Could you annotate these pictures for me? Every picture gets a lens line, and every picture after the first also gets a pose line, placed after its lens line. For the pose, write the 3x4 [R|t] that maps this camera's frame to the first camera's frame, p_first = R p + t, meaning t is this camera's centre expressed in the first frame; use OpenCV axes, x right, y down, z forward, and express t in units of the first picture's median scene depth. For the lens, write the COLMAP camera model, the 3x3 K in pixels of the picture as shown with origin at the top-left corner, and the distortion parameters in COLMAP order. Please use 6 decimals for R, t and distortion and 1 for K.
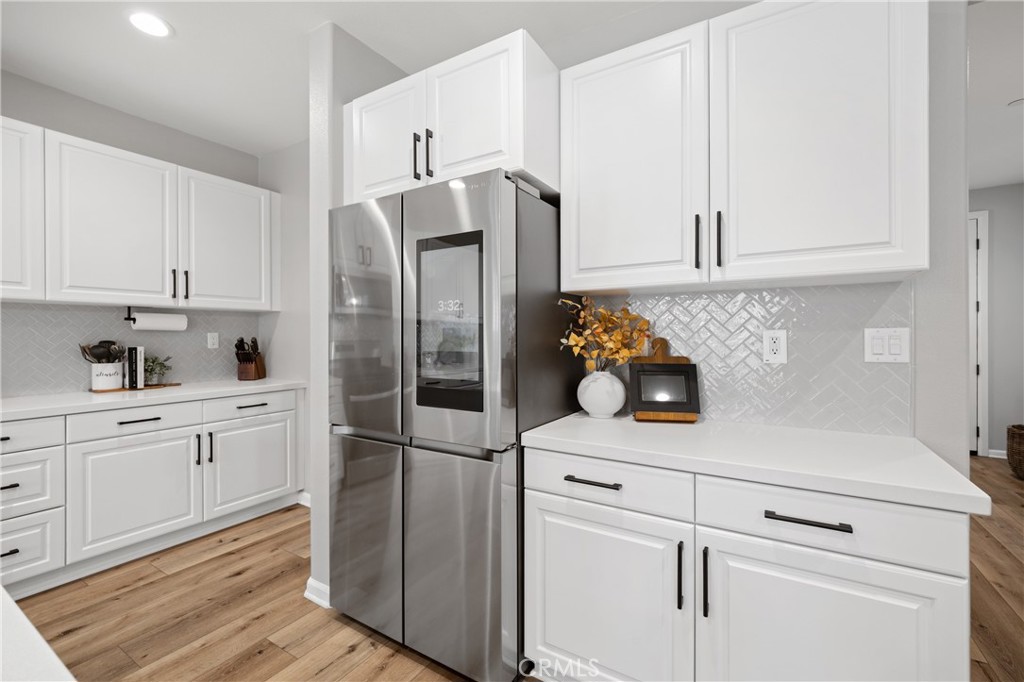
lens RADIAL K [[448.8, 0, 462.6], [0, 448.8, 338.2], [0, 0, 1]] dist [0.003720, -0.000857]
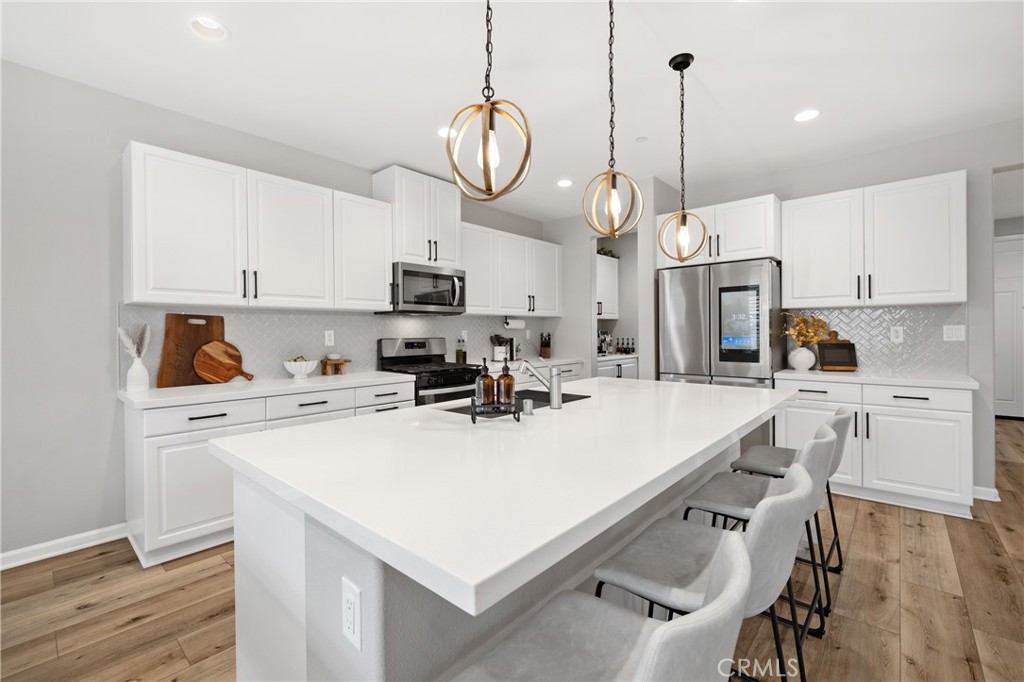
lens RADIAL K [[448.8, 0, 485.1], [0, 448.8, 338.3], [0, 0, 1]] dist [0.003720, -0.000857]
pose [[0.991757, -0.004758, -0.128048, -0.894912], [0.005802, 0.999953, 0.007777, 0.009243], [0.128005, -0.008456, 0.991738, -1.261217]]
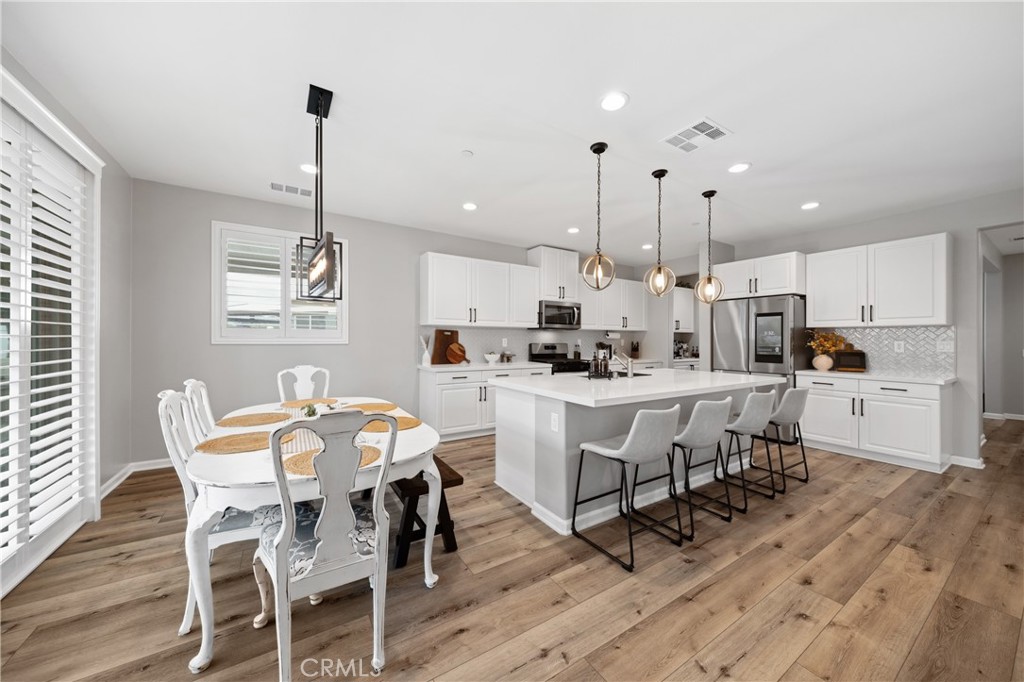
lens RADIAL K [[353.7, 0, 485.0], [0, 353.7, 337.6], [0, 0, 1]] dist [-0.003158, -0.000013]
pose [[0.914570, 0.005627, -0.404388, -0.816056], [-0.010863, 0.999884, -0.010656, 0.012833], [0.404282, 0.014139, 0.914525, -2.099732]]
